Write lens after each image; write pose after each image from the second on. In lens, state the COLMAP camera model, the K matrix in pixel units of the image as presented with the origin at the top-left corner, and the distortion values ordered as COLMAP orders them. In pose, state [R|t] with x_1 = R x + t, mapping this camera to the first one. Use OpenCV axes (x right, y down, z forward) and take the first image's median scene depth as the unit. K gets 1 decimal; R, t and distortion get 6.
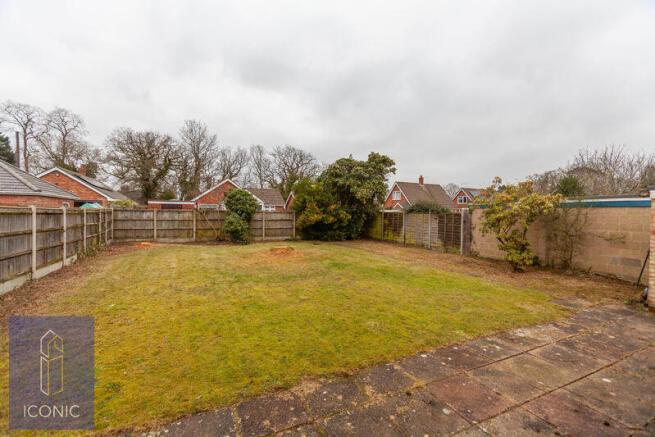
lens RADIAL K [[289.8, 0, 327.5], [0, 289.8, 218.5], [0, 0, 1]] dist [0.000938, 0.000170]
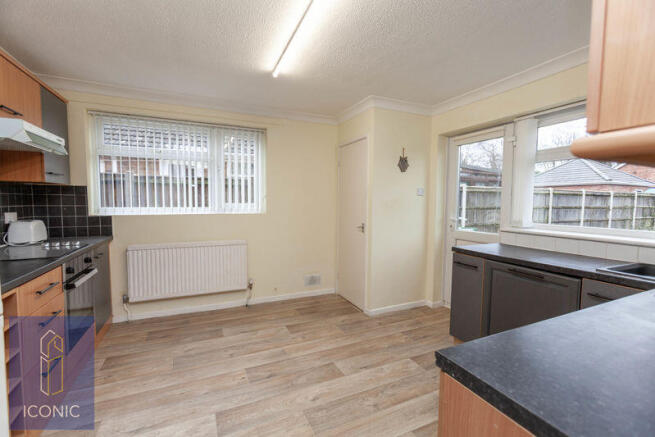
lens RADIAL K [[289.8, 0, 327.5], [0, 289.8, 218.5], [0, 0, 1]] dist [0.000938, 0.000170]
pose [[-0.023348, 0.057983, -0.998045, 0.384505], [-0.026718, 0.997924, 0.058601, 0.040066], [0.999370, 0.028034, -0.021750, -0.203532]]
